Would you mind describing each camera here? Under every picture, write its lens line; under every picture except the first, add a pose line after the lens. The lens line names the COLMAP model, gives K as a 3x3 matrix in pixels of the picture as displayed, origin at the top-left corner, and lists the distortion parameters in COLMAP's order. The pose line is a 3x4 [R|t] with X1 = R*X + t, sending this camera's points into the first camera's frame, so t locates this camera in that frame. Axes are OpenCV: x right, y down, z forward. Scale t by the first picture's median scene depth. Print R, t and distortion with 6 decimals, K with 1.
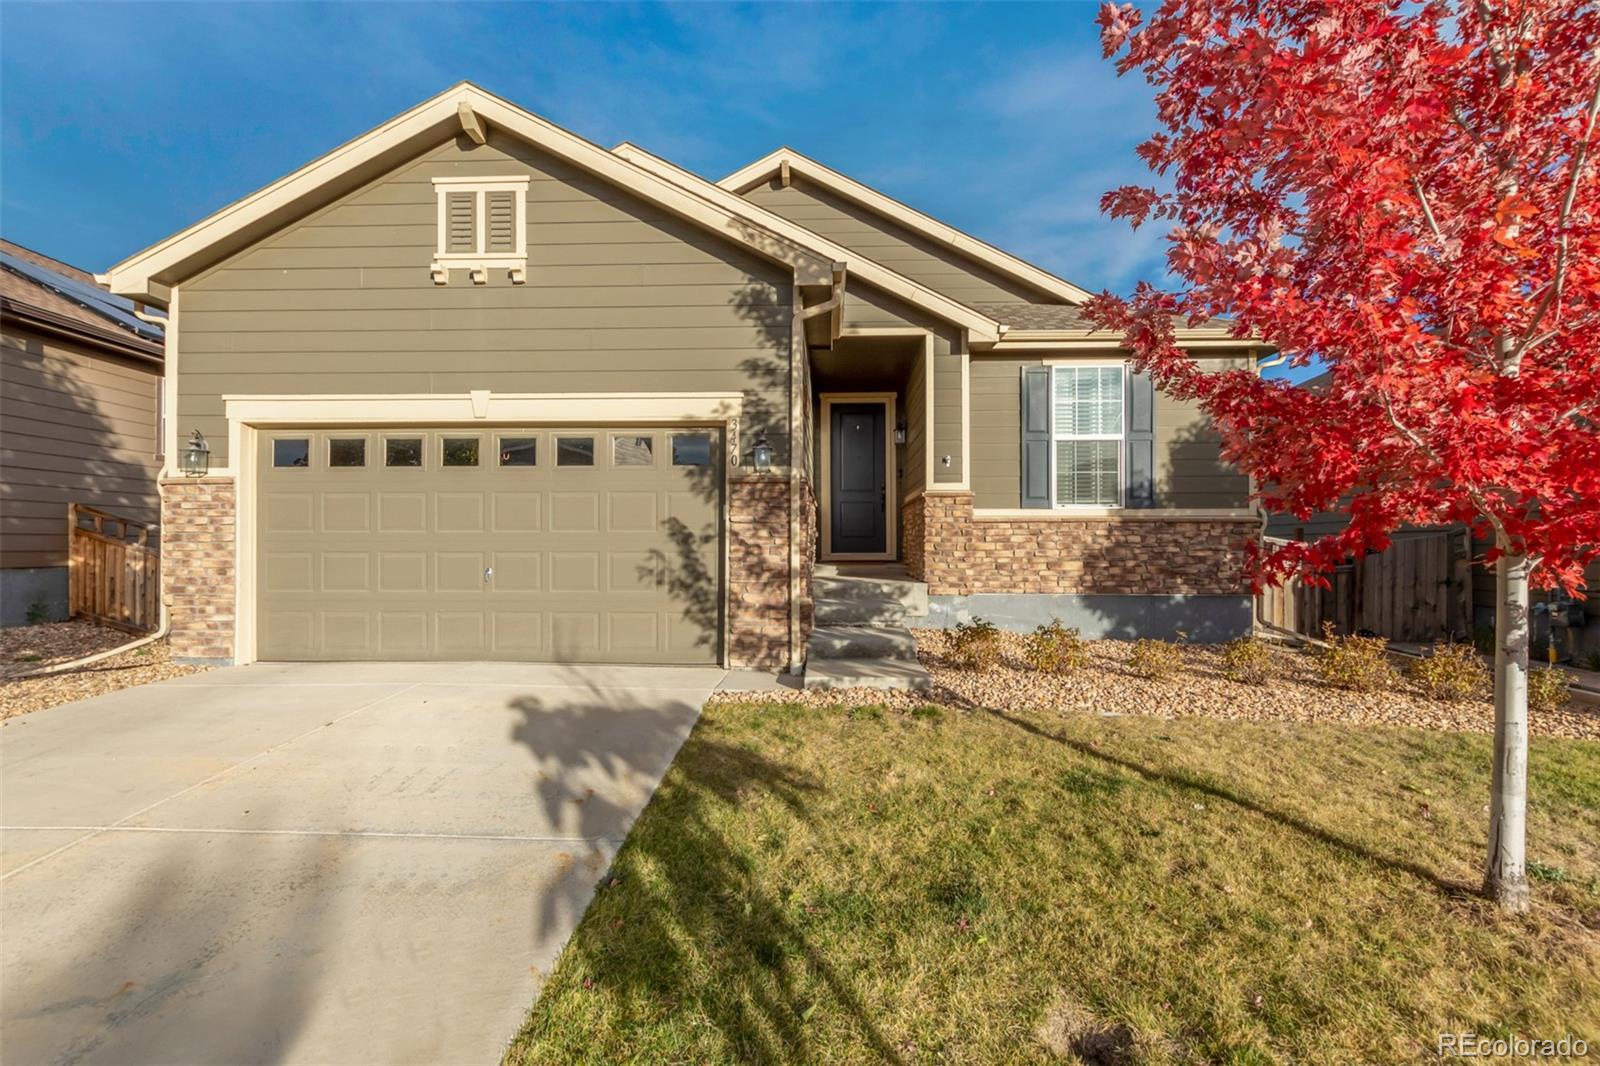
lens RADIAL K [[671.4, 0, 794.9], [0, 671.4, 530.6], [0, 0, 1]] dist [-0.003662, -0.000119]
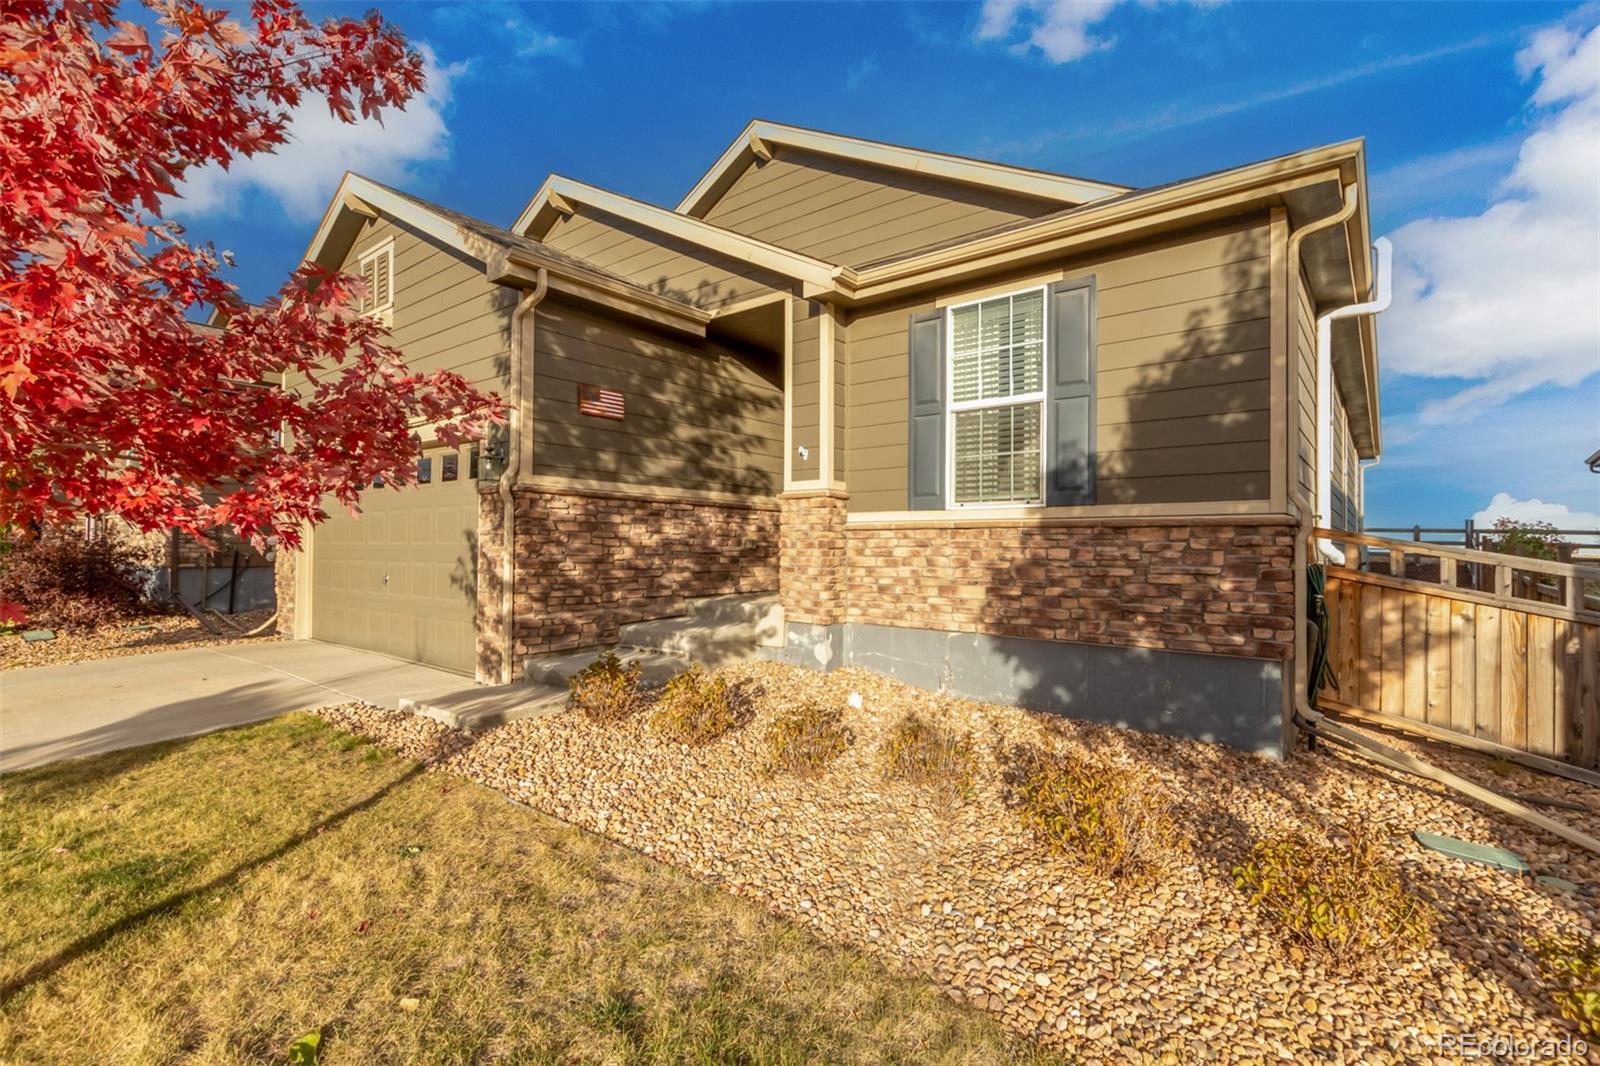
lens RADIAL K [[735.8, 0, 800.4], [0, 735.8, 544.2], [0, 0, 1]] dist [0.001976, -0.000837]
pose [[0.799074, -0.000131, -0.601233, 0.727104], [0.009040, 0.999890, 0.011796, -0.006746], [0.601165, -0.014861, 0.798987, 0.297674]]
